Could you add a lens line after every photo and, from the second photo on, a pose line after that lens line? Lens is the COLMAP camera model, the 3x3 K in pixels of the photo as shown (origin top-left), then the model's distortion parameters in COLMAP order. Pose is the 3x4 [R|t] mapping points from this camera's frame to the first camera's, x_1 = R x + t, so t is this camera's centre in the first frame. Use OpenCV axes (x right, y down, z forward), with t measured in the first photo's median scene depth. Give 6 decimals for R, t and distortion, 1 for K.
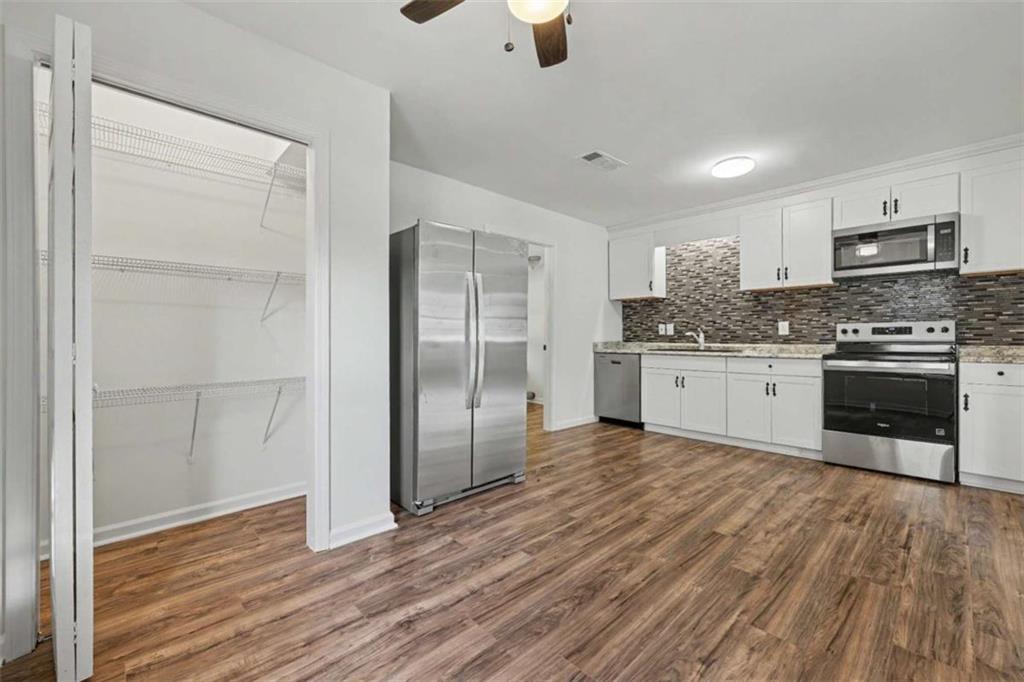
lens RADIAL K [[422.6, 0, 512.1], [0, 422.6, 335.7], [0, 0, 1]] dist [-0.002489, -0.000083]
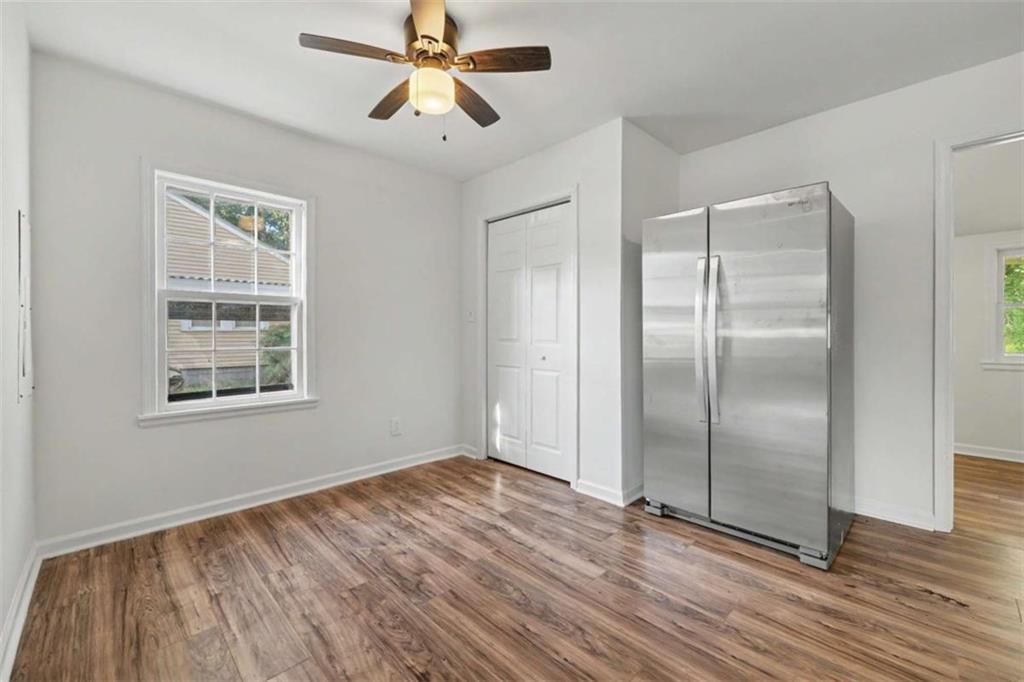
lens RADIAL K [[420.0, 0, 508.4], [0, 420.0, 332.4], [0, 0, 1]] dist [-0.002500, -0.000082]
pose [[0.006904, 0.001248, -0.999975, 0.622743], [0.003546, 0.999993, 0.001273, -0.005854], [0.999970, -0.003554, 0.006900, 0.523240]]
